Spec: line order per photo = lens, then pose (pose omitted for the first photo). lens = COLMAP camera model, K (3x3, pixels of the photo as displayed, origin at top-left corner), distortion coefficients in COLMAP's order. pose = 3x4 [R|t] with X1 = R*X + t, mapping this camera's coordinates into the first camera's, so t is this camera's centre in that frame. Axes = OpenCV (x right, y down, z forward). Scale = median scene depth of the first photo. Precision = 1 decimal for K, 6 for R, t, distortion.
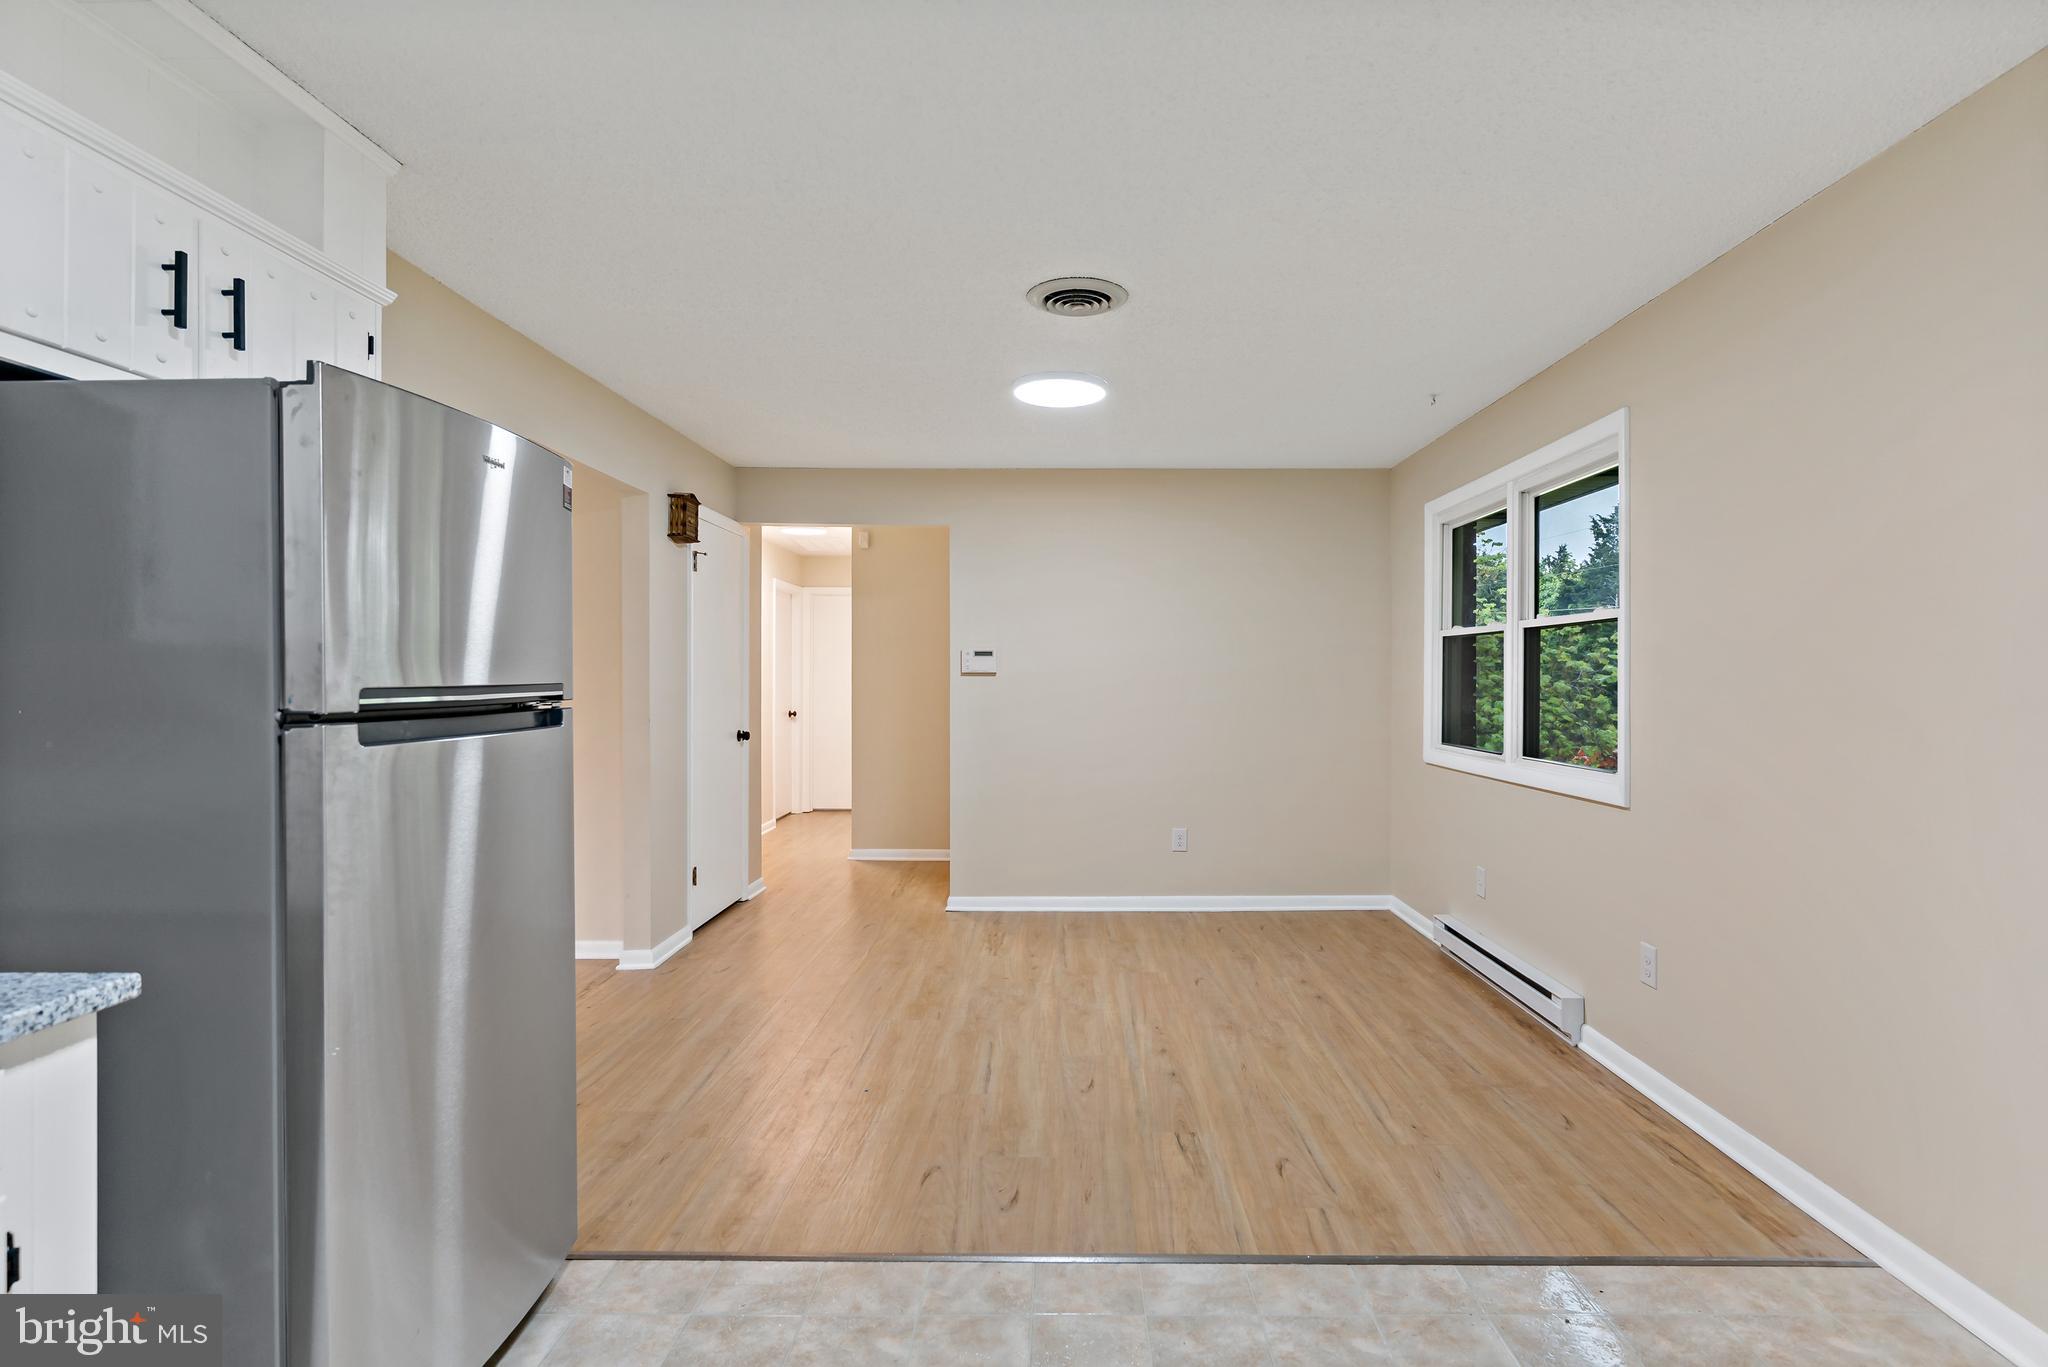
lens RADIAL K [[984.7, 0, 1024.0], [0, 984.7, 683.5], [0, 0, 1]] dist [0.002331, 0.000644]
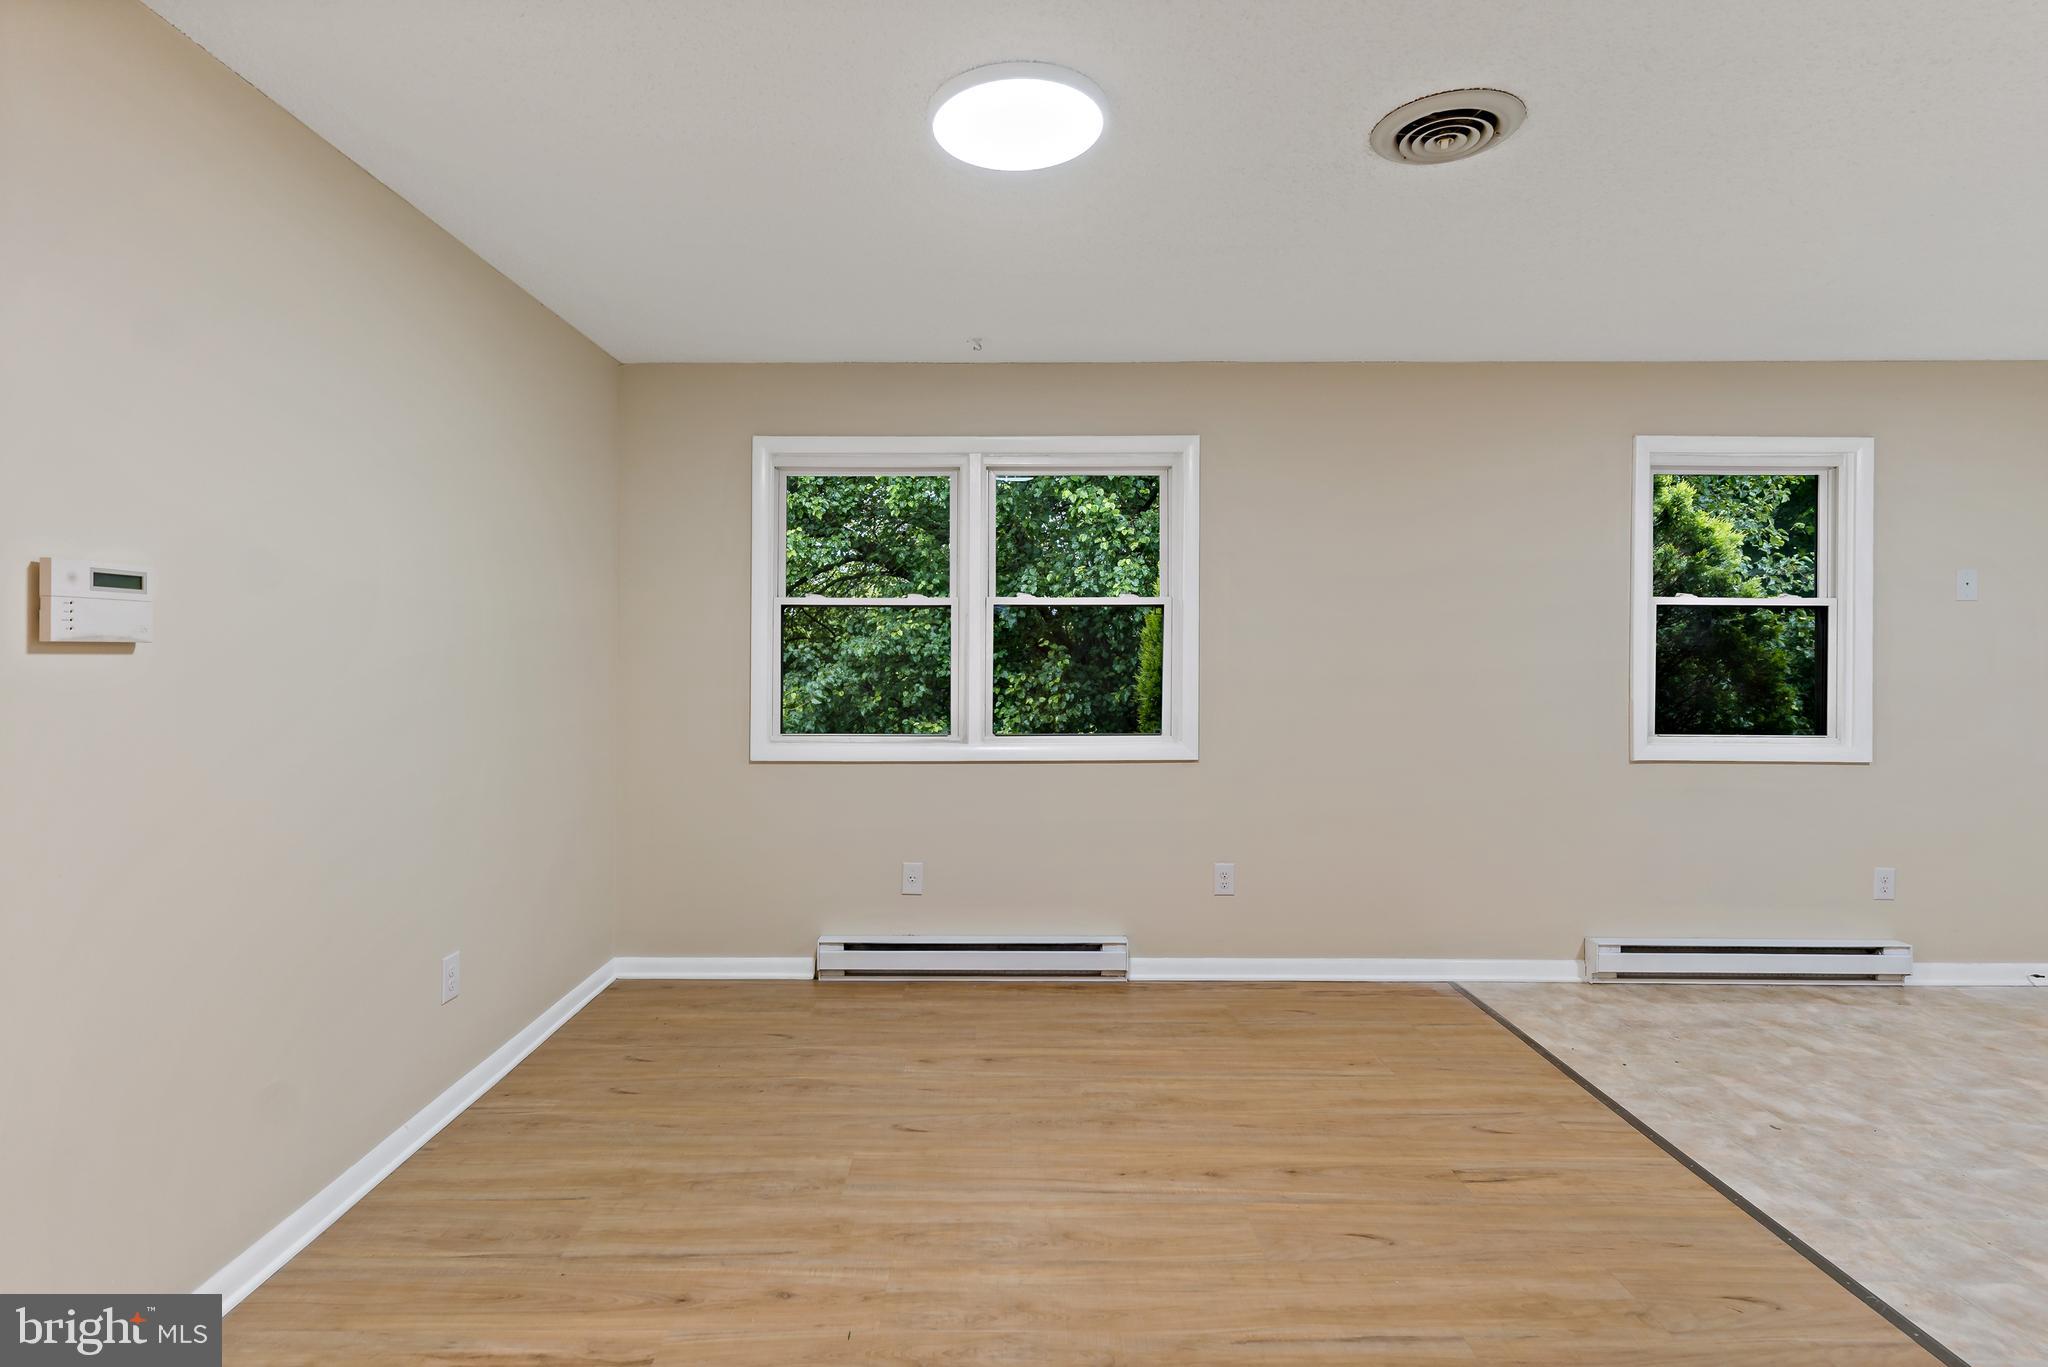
lens RADIAL K [[1018.4, 0, 990.0], [0, 1018.4, 658.6], [0, 0, 1]] dist [0.002436, 0.000475]
pose [[-0.032386, -0.006597, 0.999454, -0.683966], [0.007413, 0.999949, 0.006841, -0.011195], [-0.999448, 0.007631, -0.032335, 1.362305]]
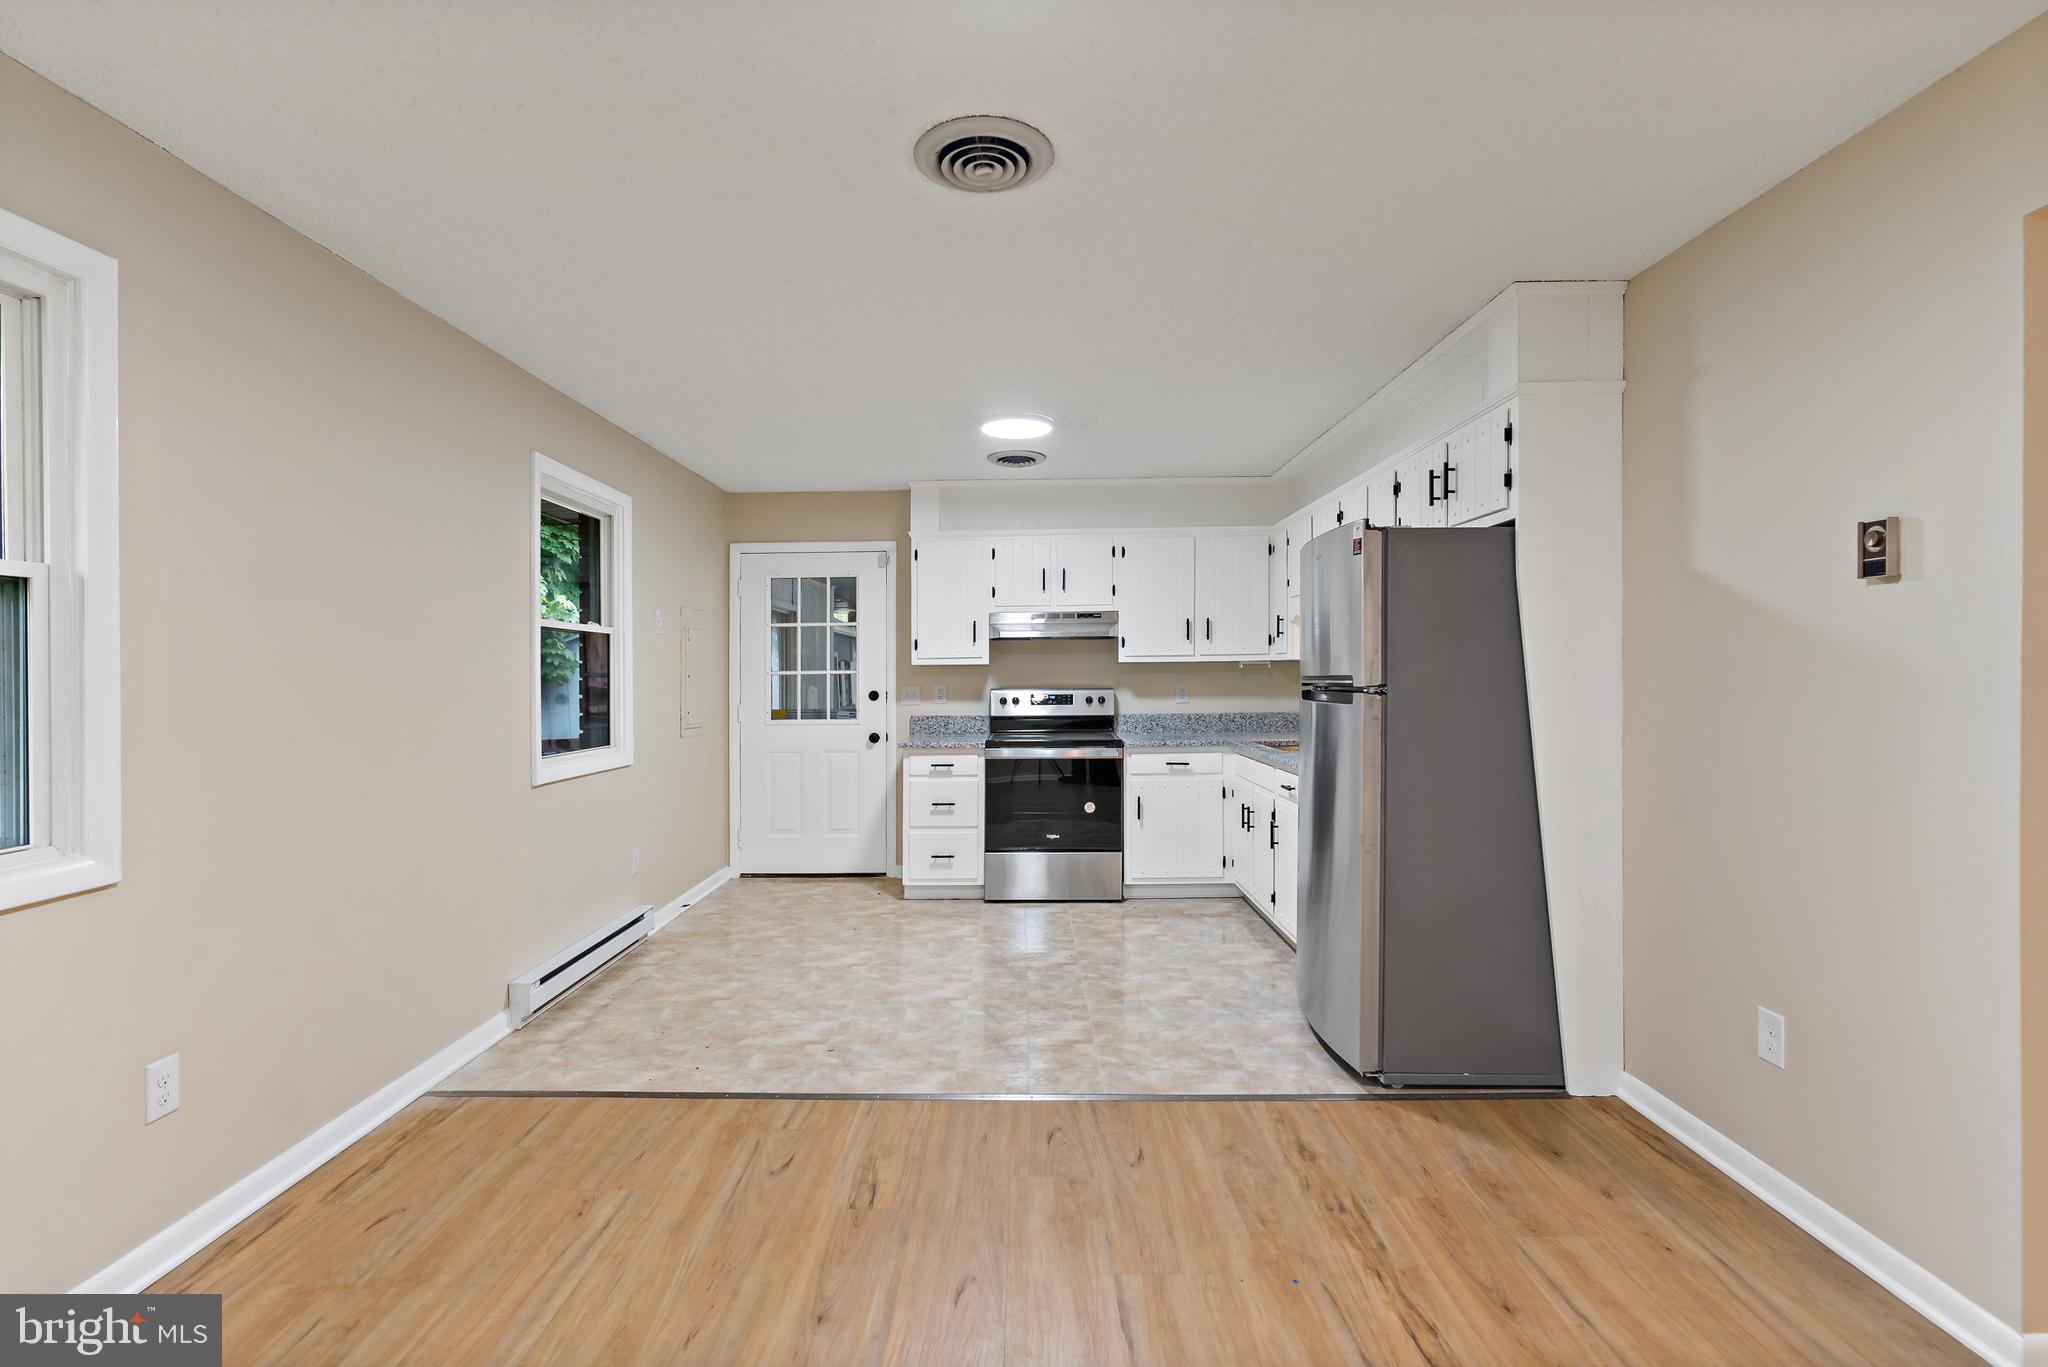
lens RADIAL K [[984.7, 0, 1024.0], [0, 984.7, 683.5], [0, 0, 1]] dist [0.002331, 0.000644]
pose [[-0.999047, 0.007173, -0.043044, 0.053466], [0.006366, 0.999802, 0.018853, -0.007791], [0.043171, 0.018561, -0.998895, 1.741478]]
